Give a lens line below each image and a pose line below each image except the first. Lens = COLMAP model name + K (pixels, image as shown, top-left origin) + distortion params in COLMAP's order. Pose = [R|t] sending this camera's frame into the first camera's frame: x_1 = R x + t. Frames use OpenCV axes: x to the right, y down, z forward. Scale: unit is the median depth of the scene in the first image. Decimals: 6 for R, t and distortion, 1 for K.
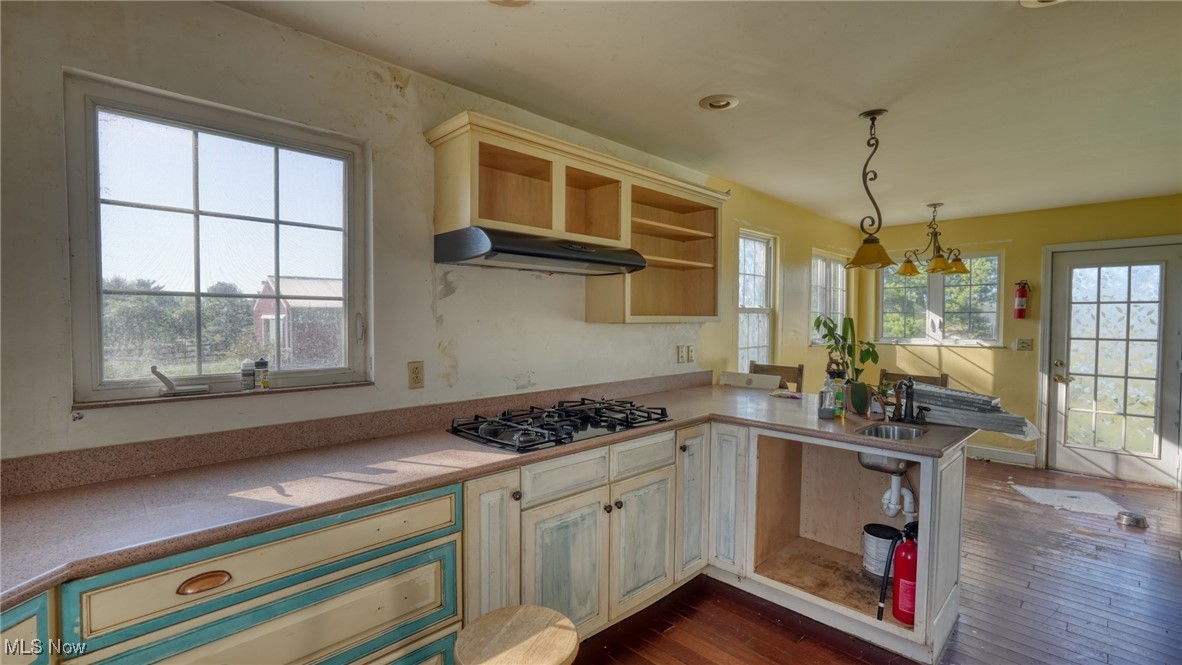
lens RADIAL K [[516.1, 0, 590.6], [0, 516.1, 334.3], [0, 0, 1]] dist [-0.004982, 0.000731]
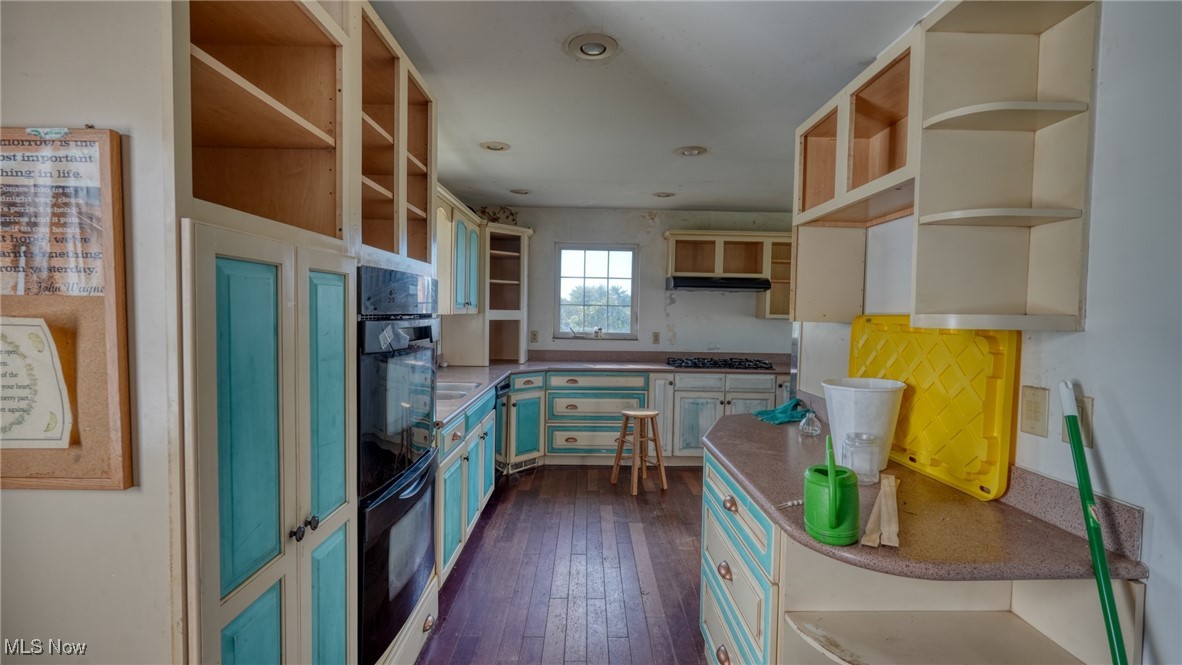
lens RADIAL K [[516.1, 0, 591.6], [0, 516.1, 332.8], [0, 0, 1]] dist [-0.004982, 0.000731]
pose [[0.728881, 0.037835, -0.683594, 0.990580], [-0.035474, 0.999218, 0.017480, 0.022346], [0.683721, 0.011510, 0.729653, -0.864433]]
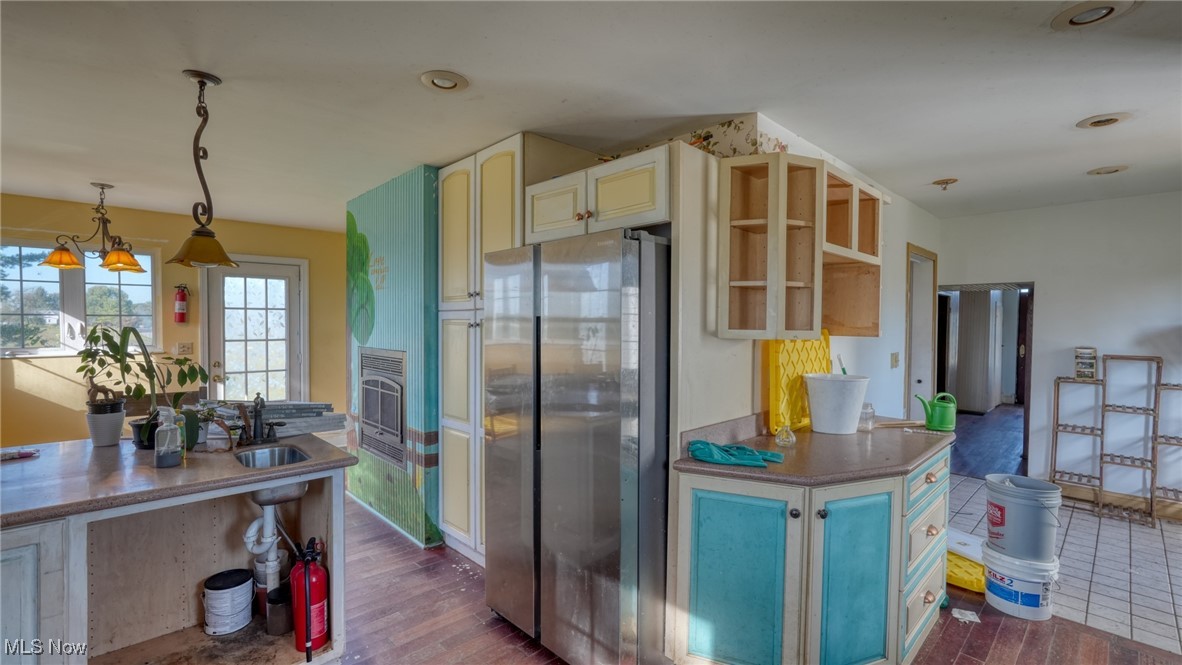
lens RADIAL K [[516.1, 0, 590.8], [0, 516.1, 333.2], [0, 0, 1]] dist [-0.004982, 0.000731]
pose [[0.016491, -0.026891, 0.999502, -0.259971], [0.026495, 0.999299, 0.026448, -0.029204], [-0.999513, 0.026046, 0.017192, 0.380532]]
